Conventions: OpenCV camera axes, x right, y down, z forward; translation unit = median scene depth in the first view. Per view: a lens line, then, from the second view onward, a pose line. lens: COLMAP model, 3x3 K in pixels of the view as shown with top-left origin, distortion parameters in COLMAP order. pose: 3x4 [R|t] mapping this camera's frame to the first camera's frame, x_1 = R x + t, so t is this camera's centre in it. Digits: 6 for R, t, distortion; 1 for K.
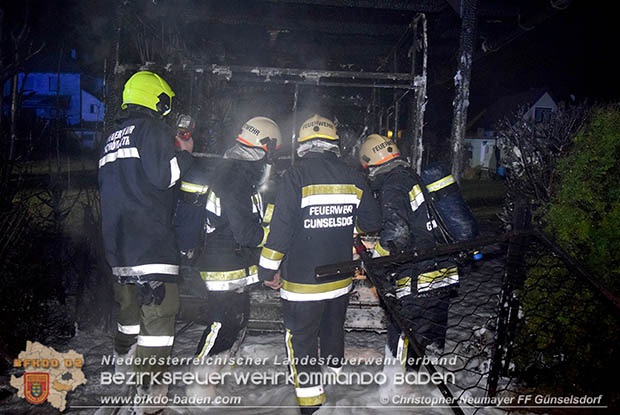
lens RADIAL K [[488.2, 0, 310.0], [0, 488.2, 207.5], [0, 0, 1]] dist [-0.095198, 0.015378]
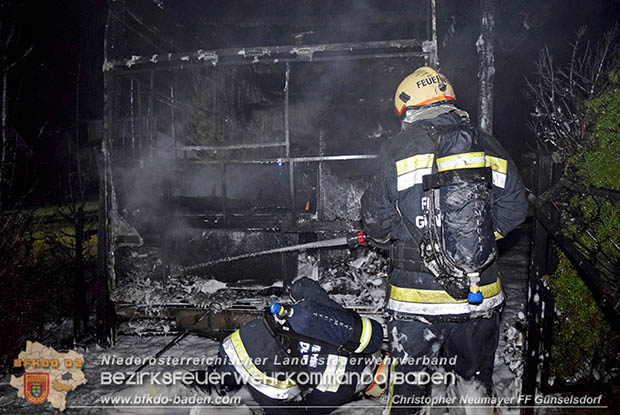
lens RADIAL K [[488.2, 0, 310.0], [0, 488.2, 207.5], [0, 0, 1]] dist [-0.095198, 0.015378]
pose [[0.986324, -0.051010, -0.156724, 0.137495], [0.040881, 0.996903, -0.067186, 0.074075], [0.159666, 0.059860, 0.985355, 0.138286]]
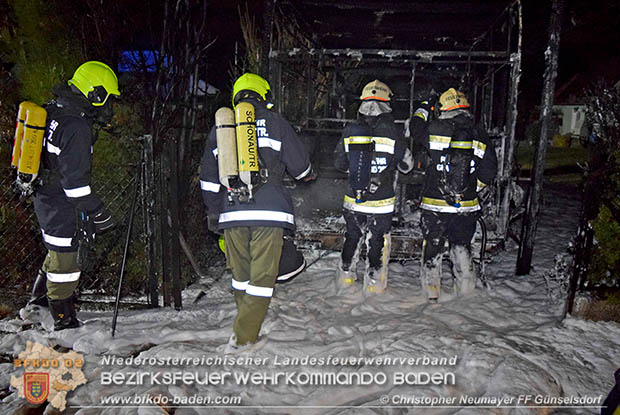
lens RADIAL K [[488.2, 0, 310.0], [0, 488.2, 207.5], [0, 0, 1]] dist [-0.095198, 0.015378]
pose [[0.986853, 0.009891, -0.161317, -0.086334], [-0.000185, 0.998194, 0.060068, 0.044253], [0.161619, -0.059248, 0.985073, -0.288096]]
